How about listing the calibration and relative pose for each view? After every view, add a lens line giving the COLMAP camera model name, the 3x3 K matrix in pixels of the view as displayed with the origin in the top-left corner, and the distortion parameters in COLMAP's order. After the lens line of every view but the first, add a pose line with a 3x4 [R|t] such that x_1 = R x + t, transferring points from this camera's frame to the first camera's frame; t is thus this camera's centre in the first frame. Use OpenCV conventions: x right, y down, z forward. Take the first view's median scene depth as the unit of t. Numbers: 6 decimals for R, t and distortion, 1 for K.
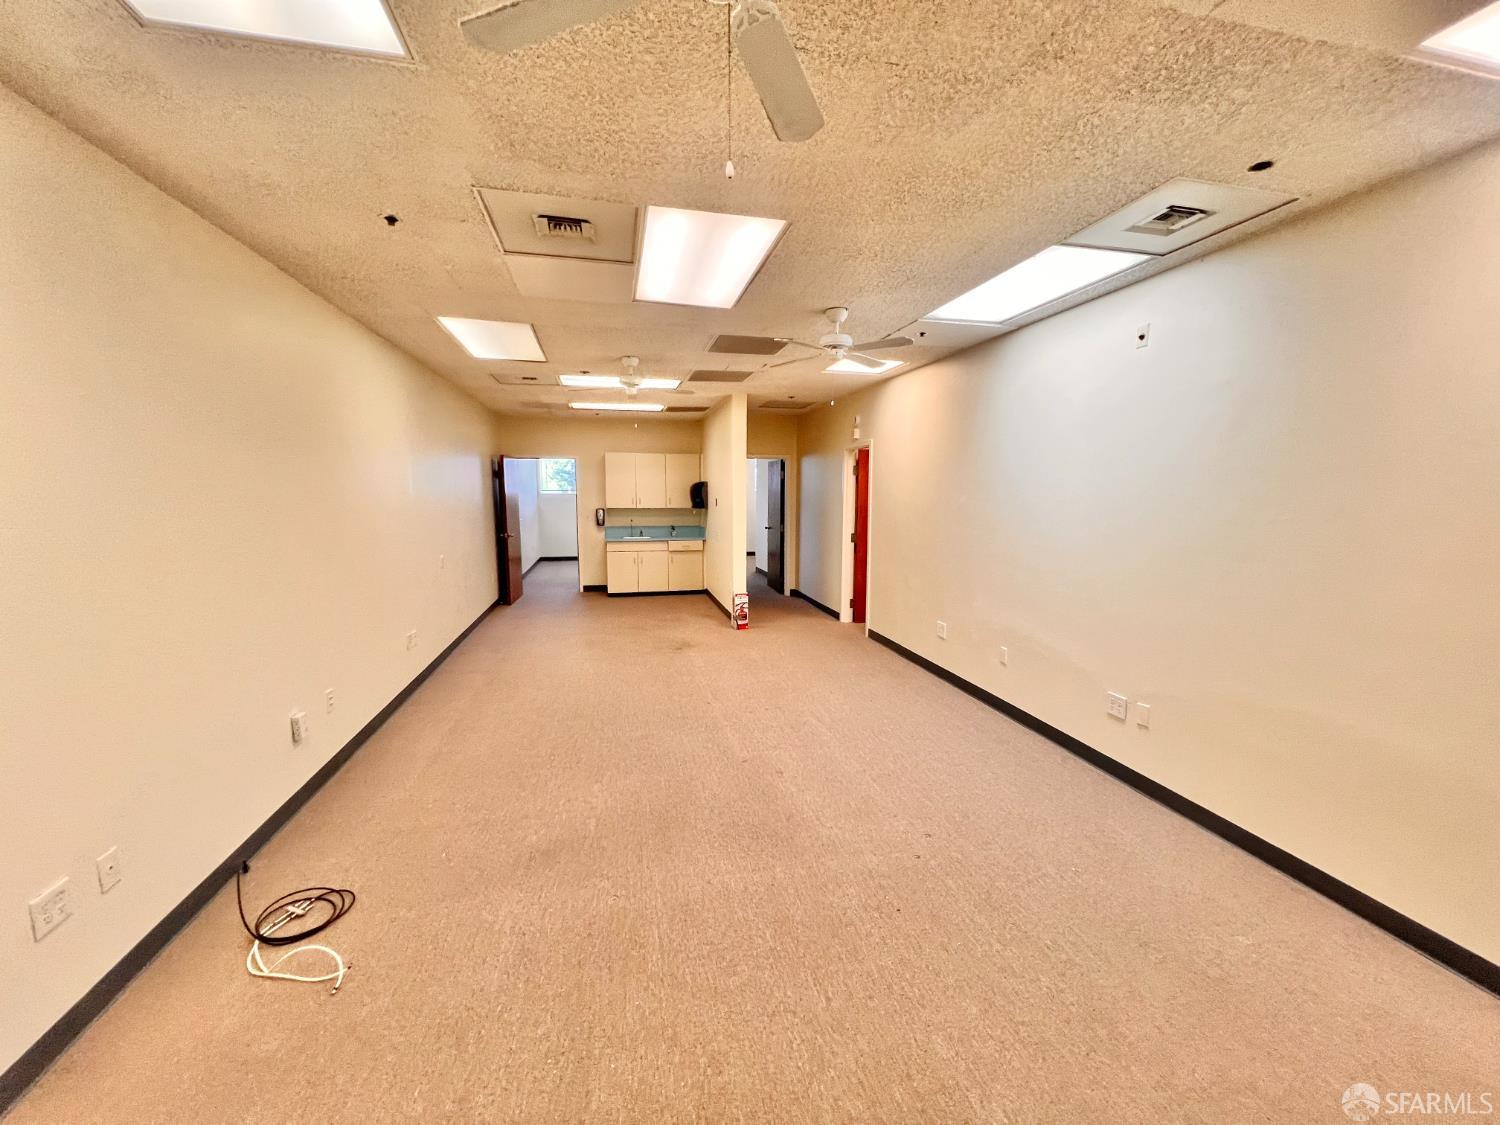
lens RADIAL K [[601.9, 0, 750.8], [0, 601.9, 563.8], [0, 0, 1]] dist [-0.002234, 0.000361]
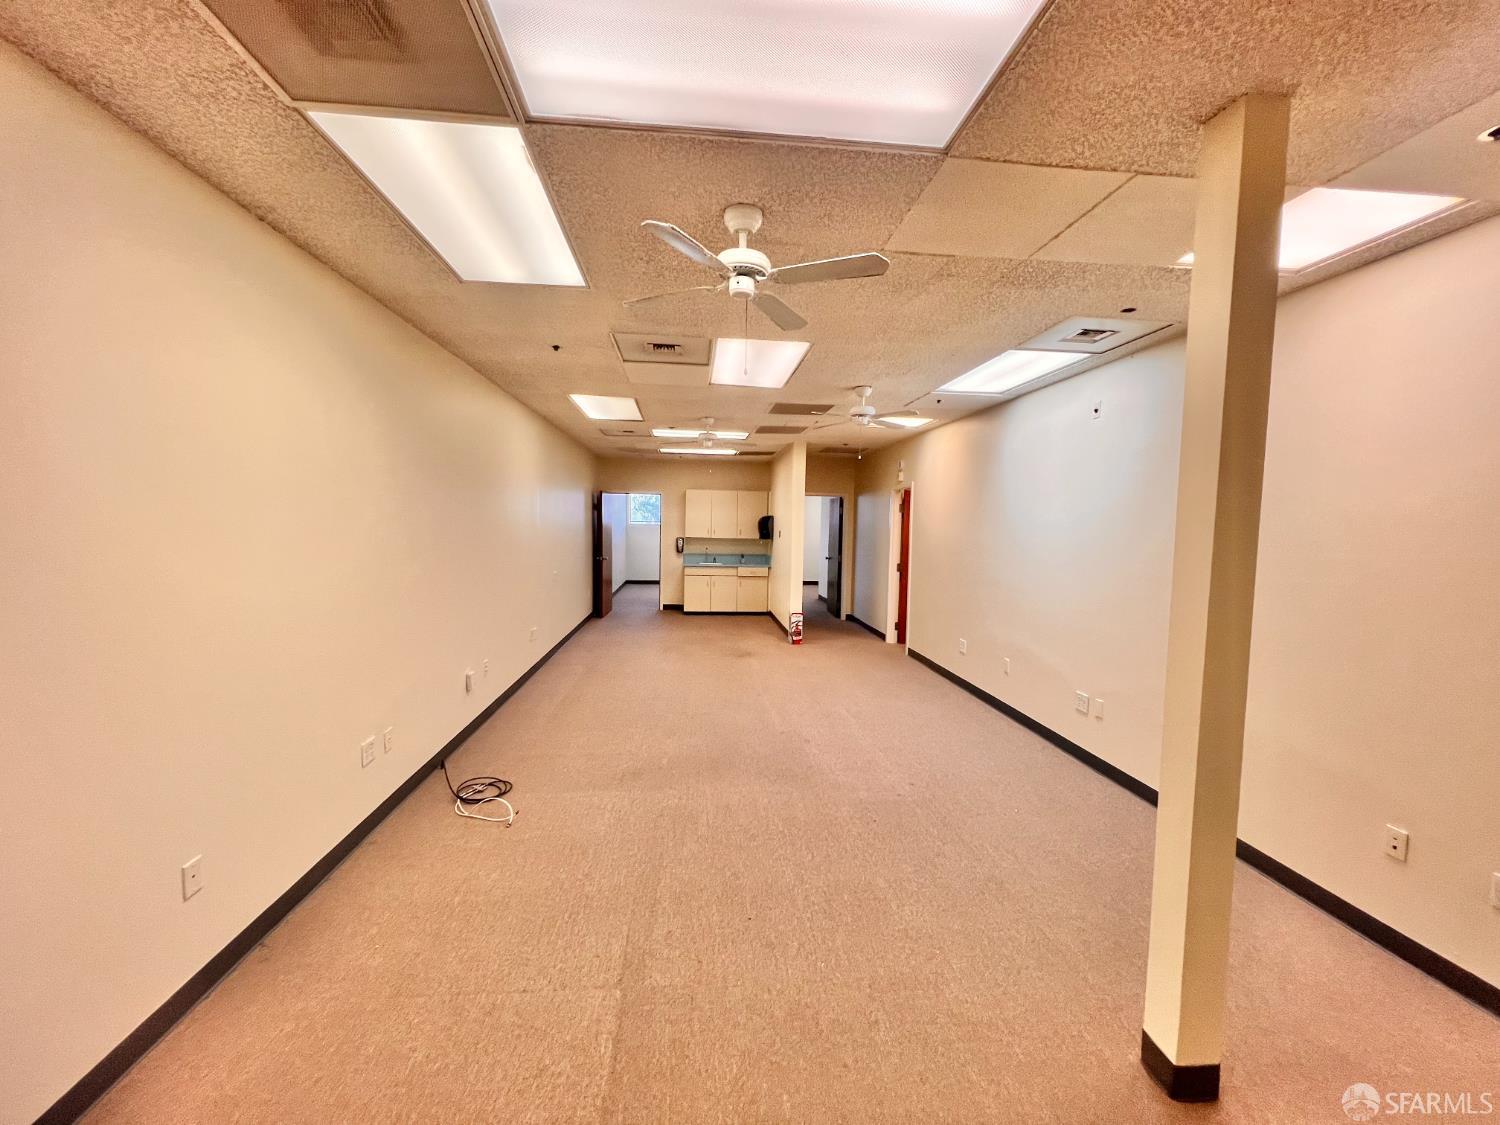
lens RADIAL K [[601.9, 0, 752.6], [0, 601.9, 564.3], [0, 0, 1]] dist [-0.002234, 0.000361]
pose [[0.992022, 0.025750, -0.123410, 0.070557], [-0.032346, 0.998136, -0.051749, 0.033037], [0.121847, 0.055328, 0.991006, -0.277520]]
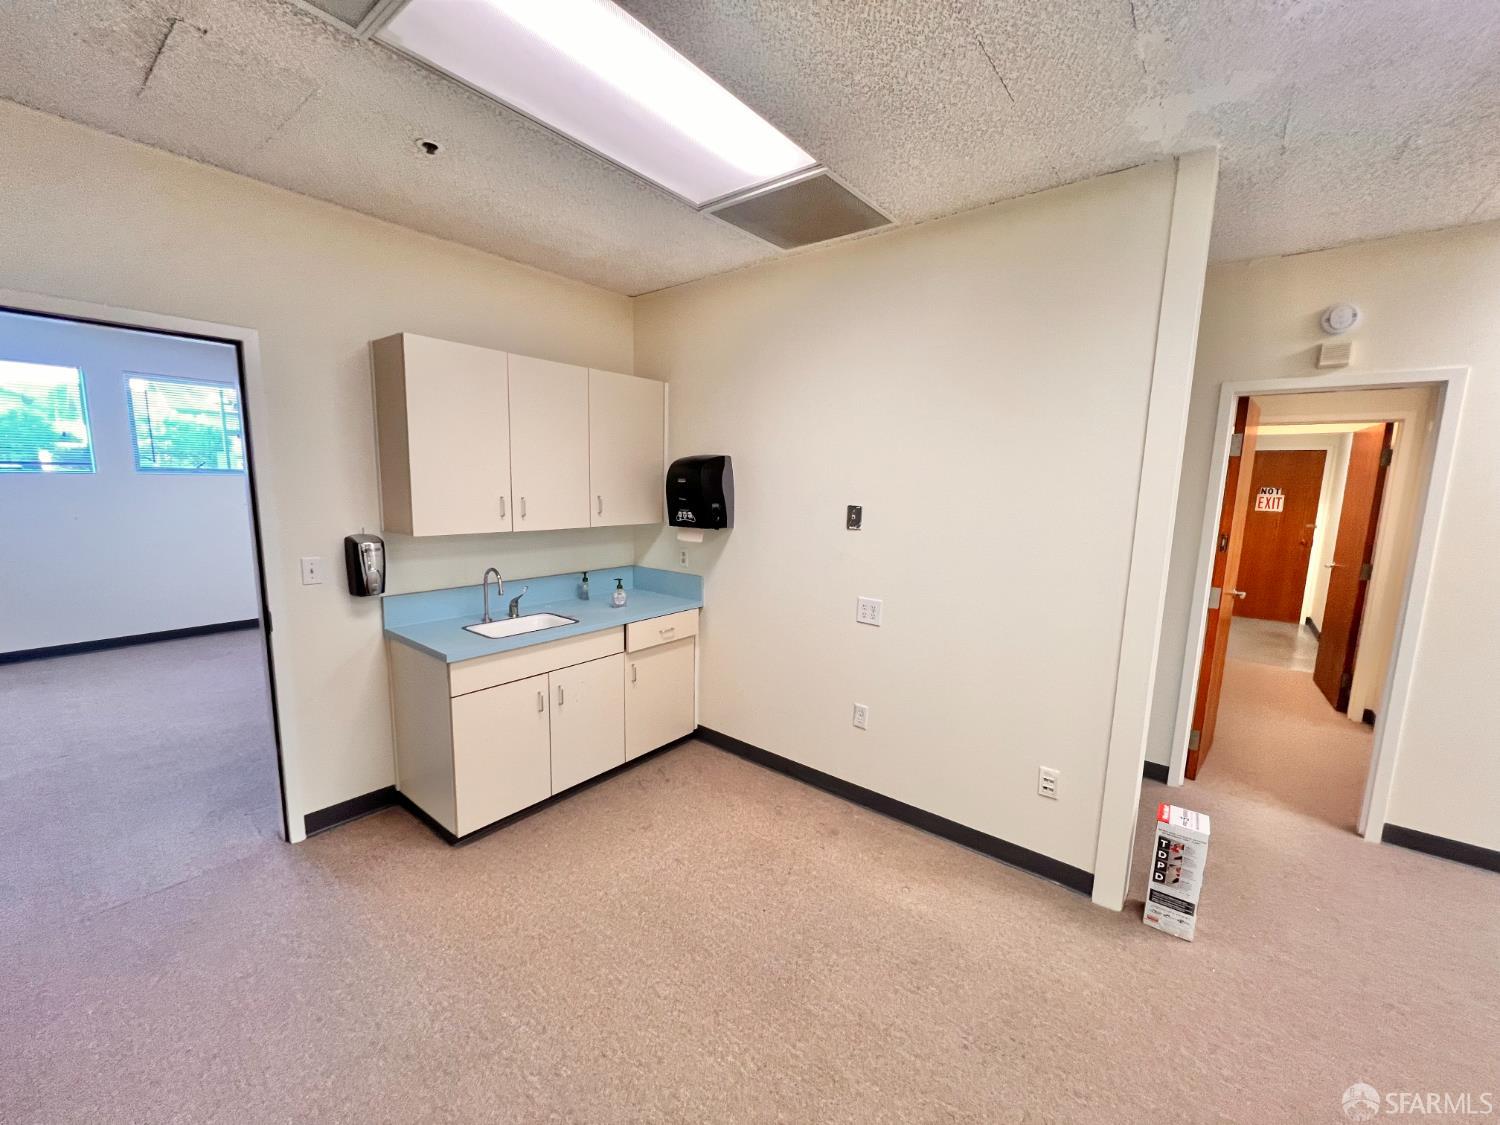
lens RADIAL K [[601.9, 0, 740.7], [0, 601.9, 559.5], [0, 0, 1]] dist [-0.002234, 0.000361]
pose [[0.788671, -0.064022, 0.611473, -0.672116], [0.053206, 0.997939, 0.035861, -0.190367], [-0.612509, 0.004251, 0.790453, 1.577632]]
